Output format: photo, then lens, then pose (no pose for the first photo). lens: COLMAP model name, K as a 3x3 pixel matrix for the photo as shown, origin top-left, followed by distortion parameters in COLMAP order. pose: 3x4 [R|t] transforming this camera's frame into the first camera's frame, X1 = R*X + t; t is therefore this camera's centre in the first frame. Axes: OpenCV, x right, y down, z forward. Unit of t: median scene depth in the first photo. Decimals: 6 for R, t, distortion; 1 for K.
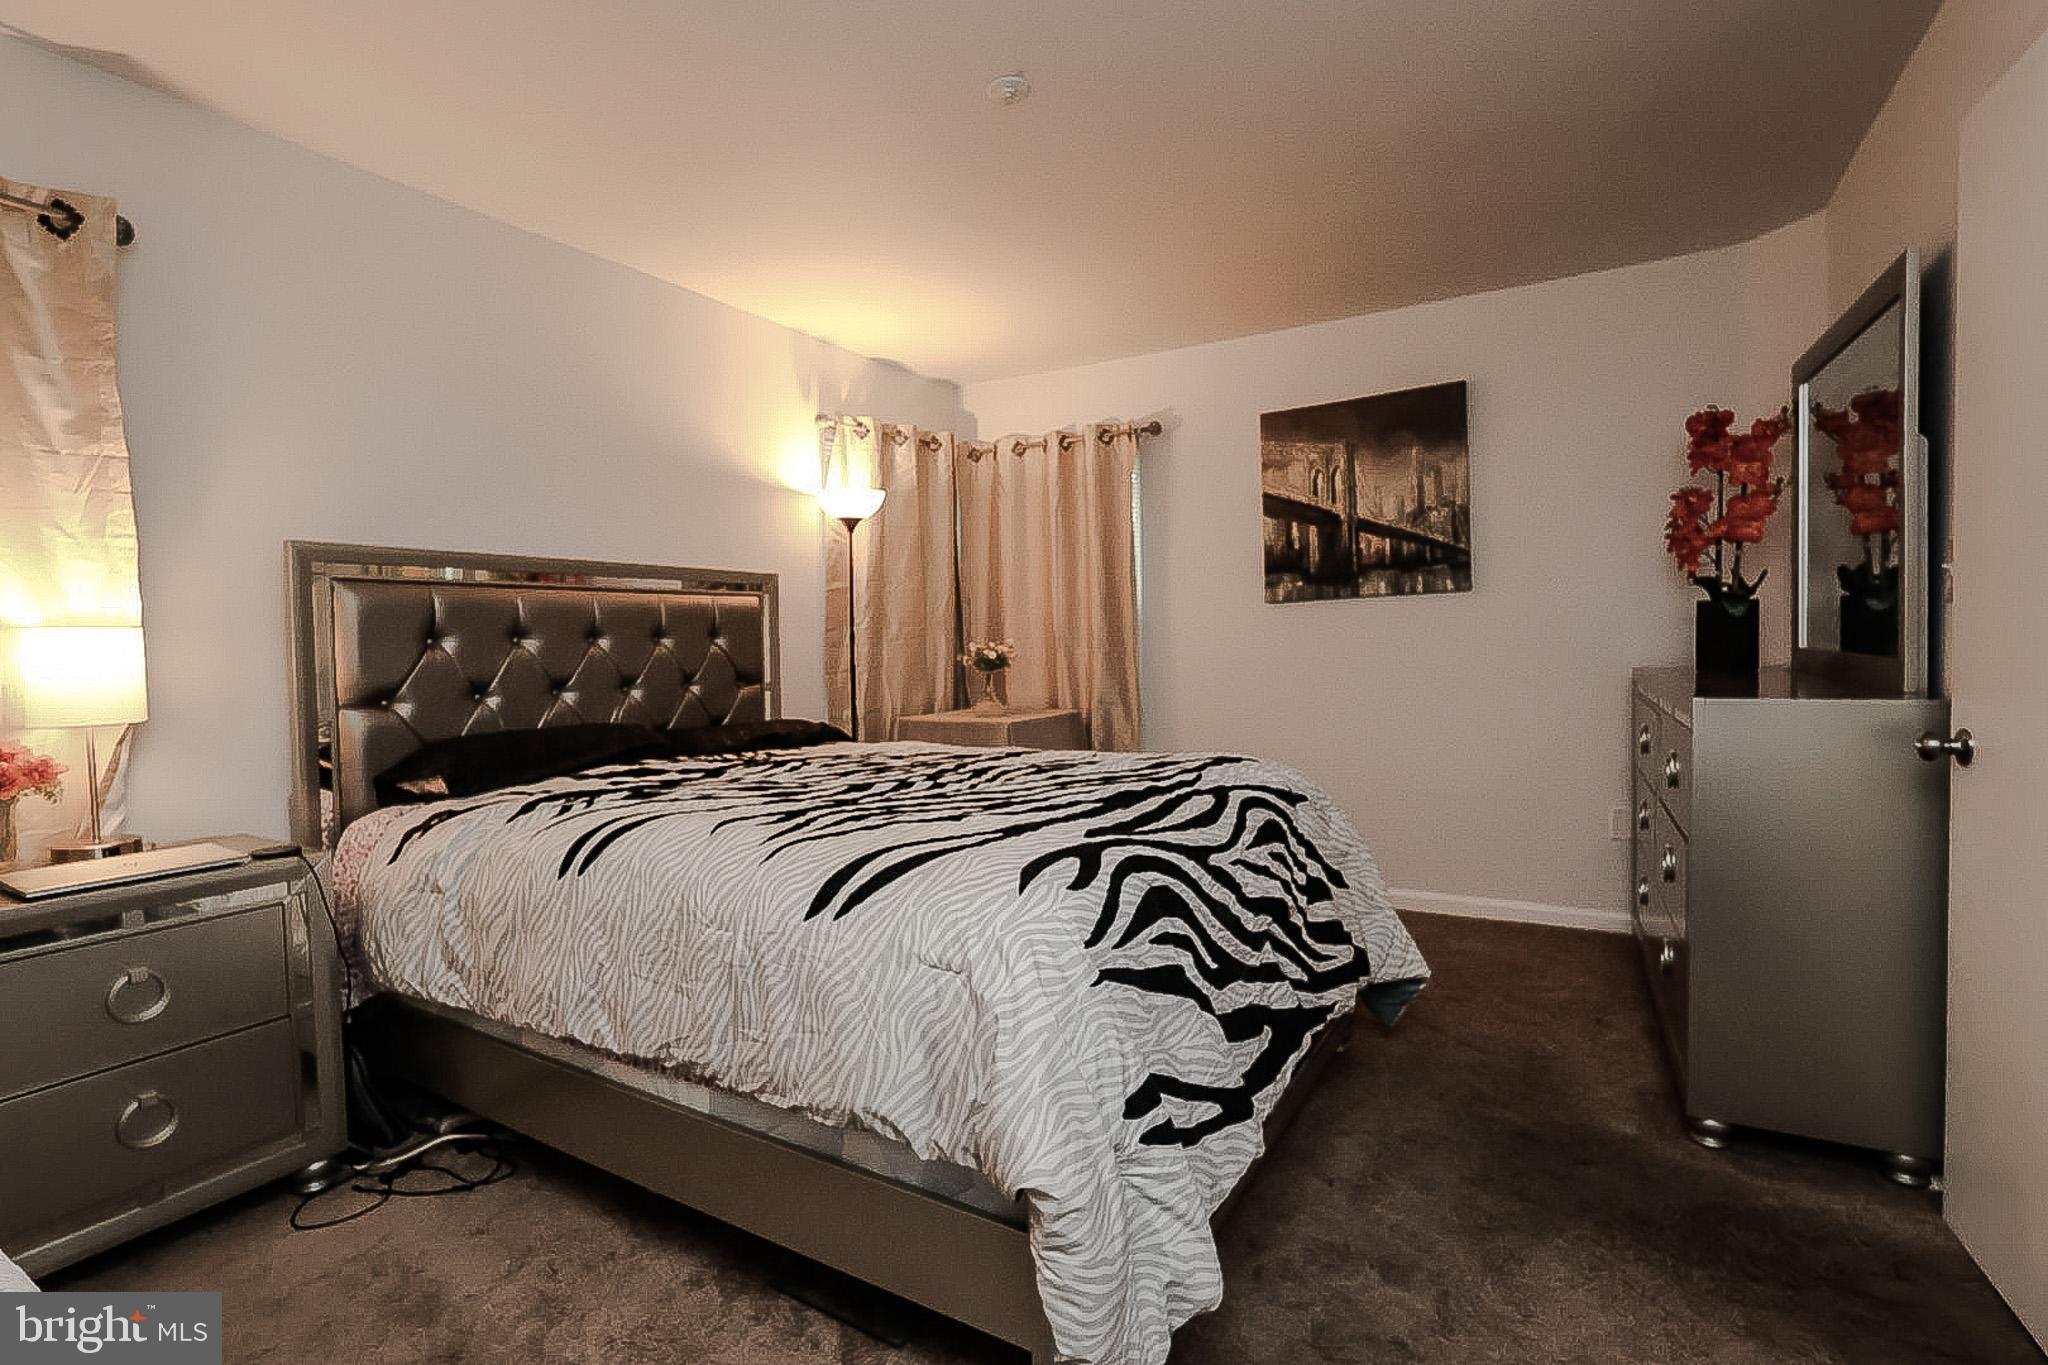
lens RADIAL K [[958.6, 0, 1010.4], [0, 958.6, 688.0], [0, 0, 1]] dist [0.002988, 0.000711]
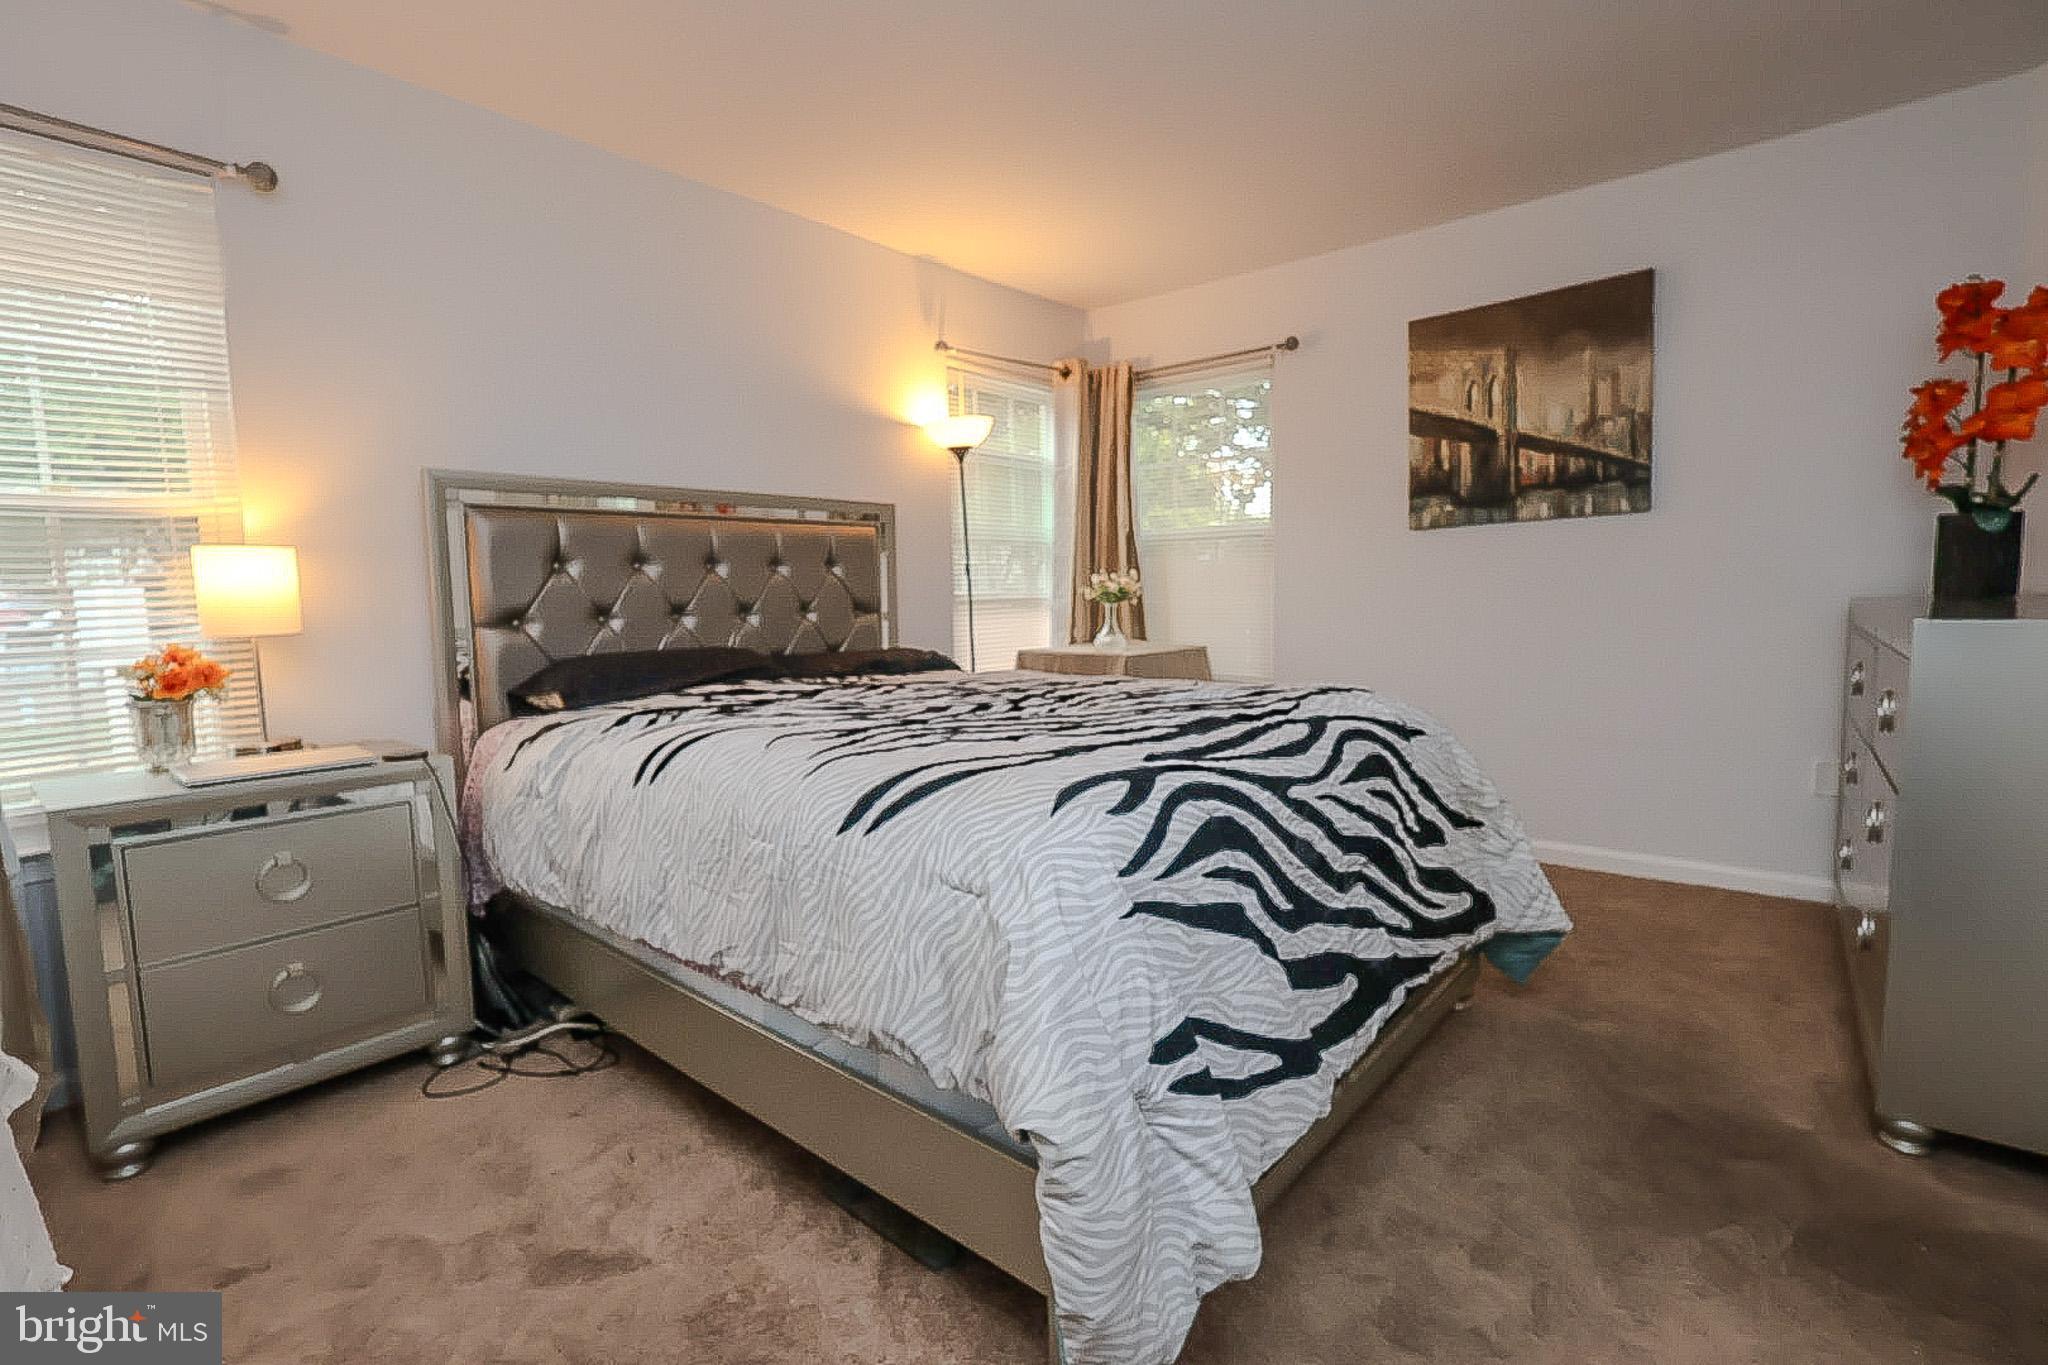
lens RADIAL K [[936.6, 0, 1011.6], [0, 936.6, 683.1], [0, 0, 1]] dist [-0.001086, 0.001443]
pose [[0.986090, 0.017306, -0.165312, 0.079629], [-0.008370, 0.998473, 0.054599, 0.025966], [0.166004, -0.052456, 0.984729, 0.076877]]
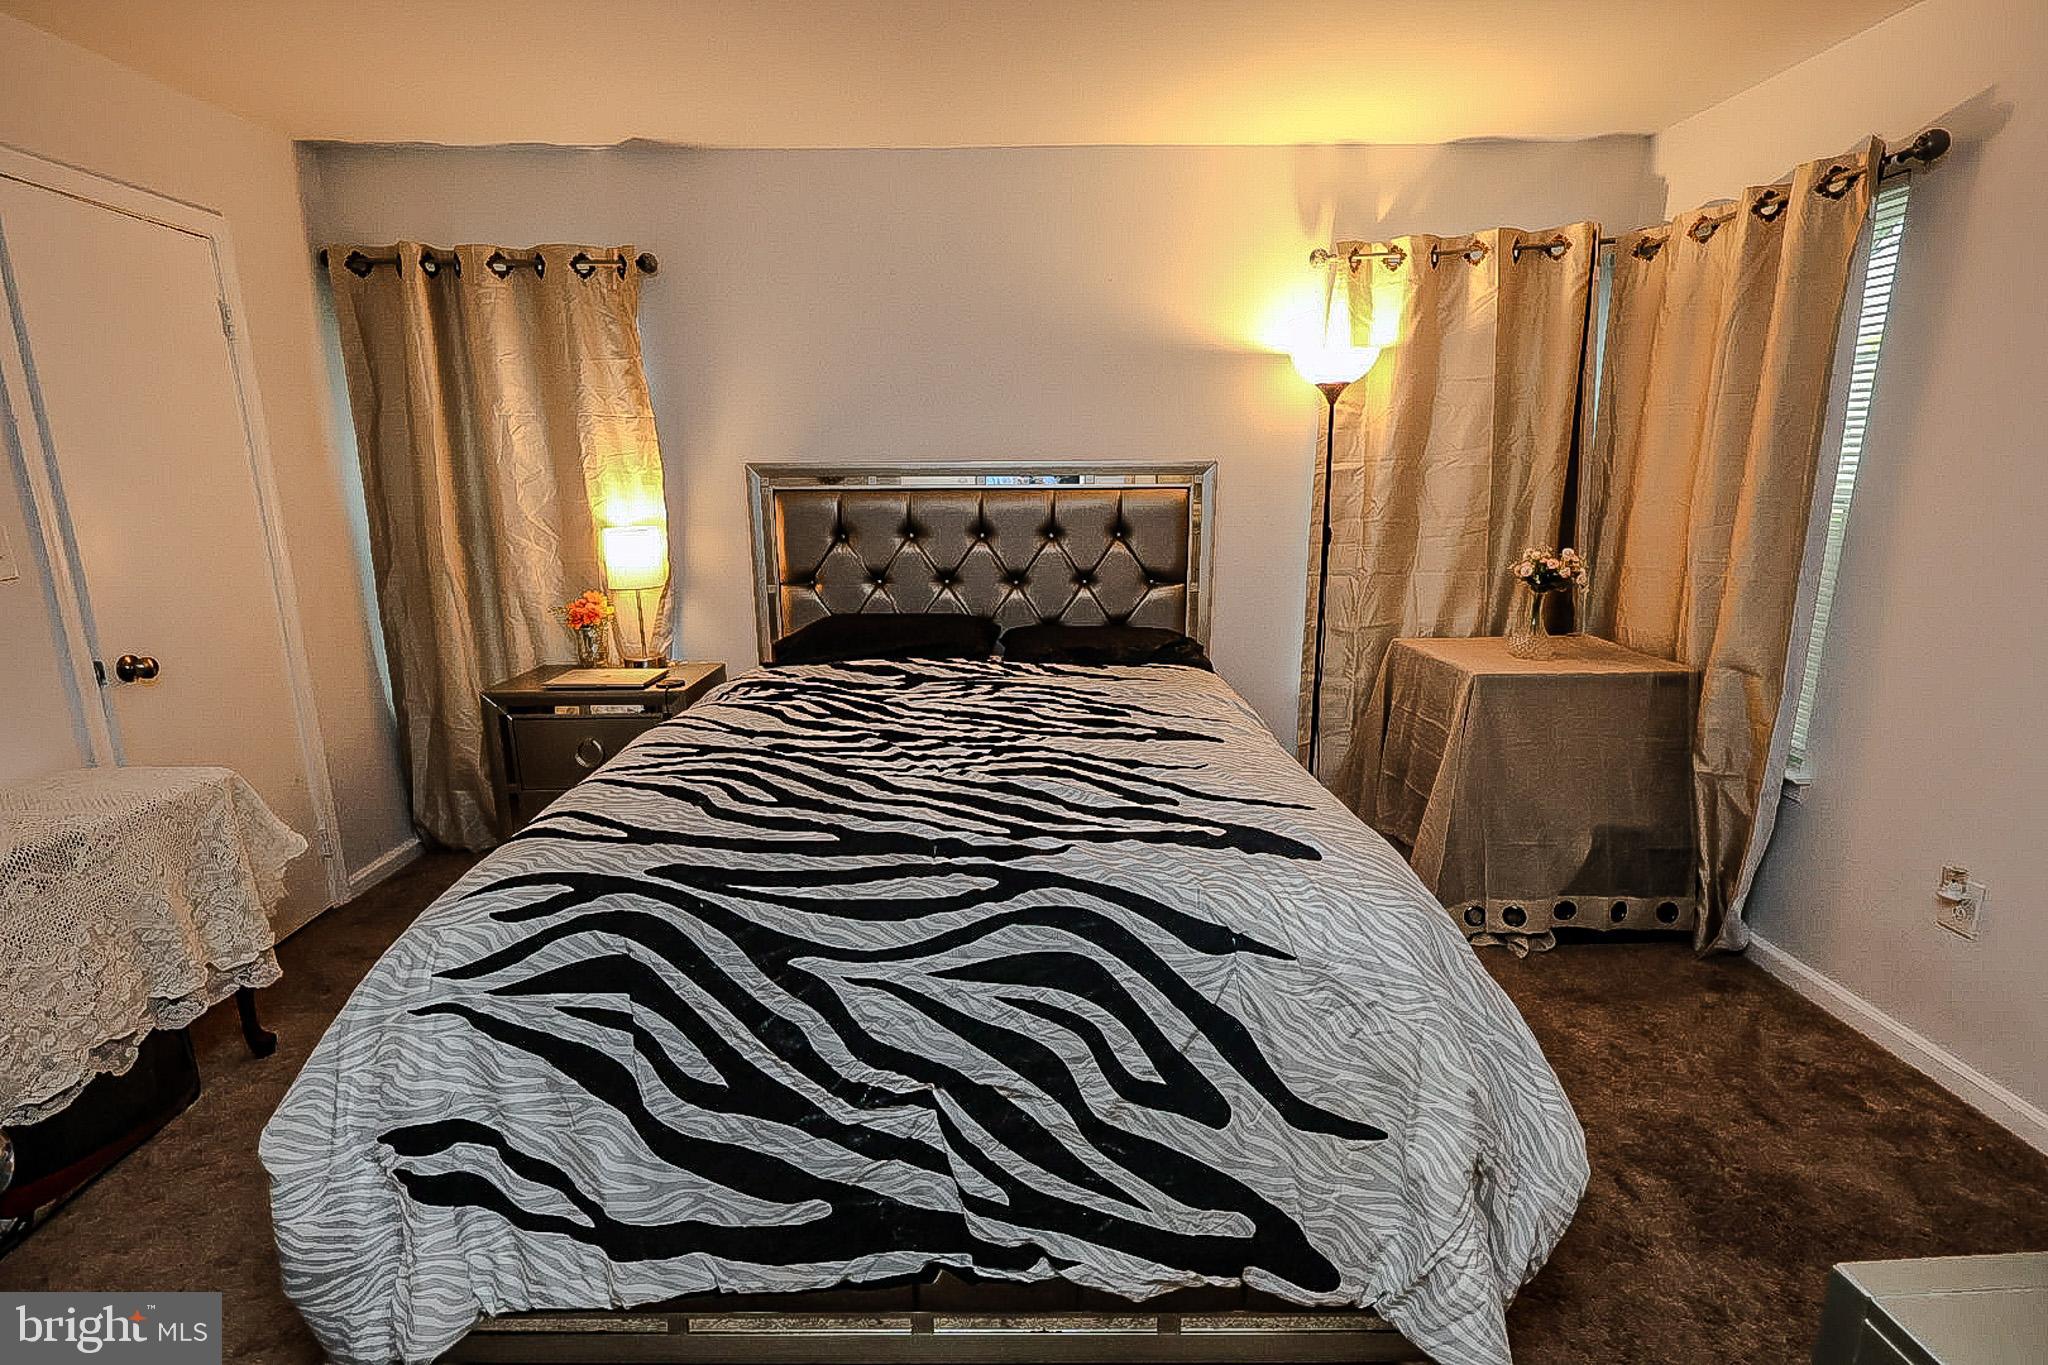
lens RADIAL K [[936.6, 0, 1011.6], [0, 936.6, 683.1], [0, 0, 1]] dist [-0.001086, 0.001443]
pose [[0.523239, 0.205311, -0.827085, 0.742721], [-0.044487, 0.975802, 0.214084, -0.171794], [0.851024, -0.075223, 0.519711, 0.670424]]
